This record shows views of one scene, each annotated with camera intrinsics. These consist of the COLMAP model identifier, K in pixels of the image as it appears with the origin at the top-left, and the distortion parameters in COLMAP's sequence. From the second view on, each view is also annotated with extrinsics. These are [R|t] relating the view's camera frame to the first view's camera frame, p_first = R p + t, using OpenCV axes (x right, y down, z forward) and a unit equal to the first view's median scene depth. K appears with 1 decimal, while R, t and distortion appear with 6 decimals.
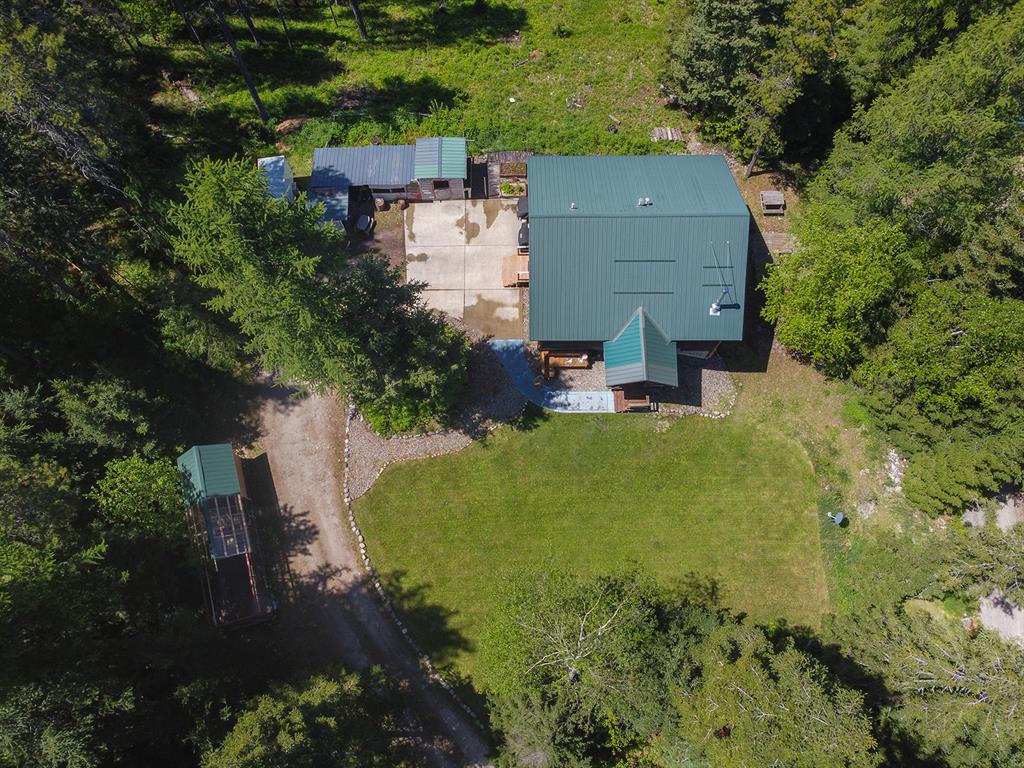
lens RADIAL K [[778.8, 0, 512.0], [0, 778.8, 384.0], [0, 0, 1]] dist [0.004008, 0.000387]
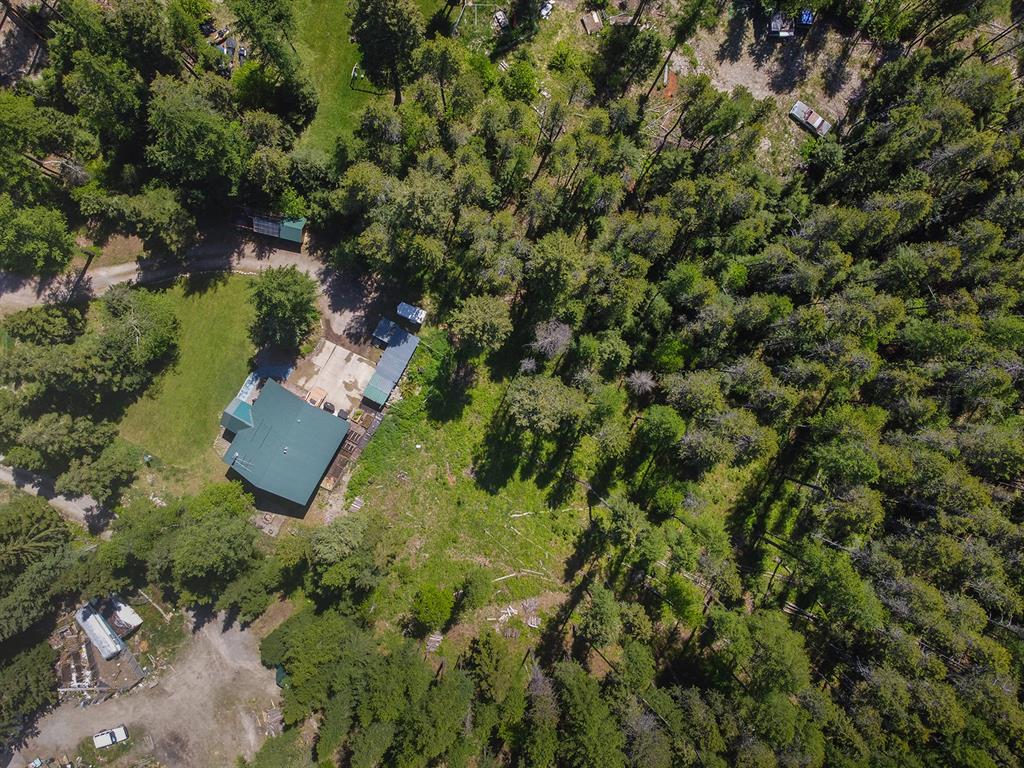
lens RADIAL K [[778.8, 0, 512.0], [0, 778.8, 384.0], [0, 0, 1]] dist [0.004008, 0.000387]
pose [[-0.490636, 0.871290, -0.011393, -0.262872], [-0.832371, -0.464772, 0.301903, -1.249865], [0.257750, 0.157608, 0.953271, -0.897383]]
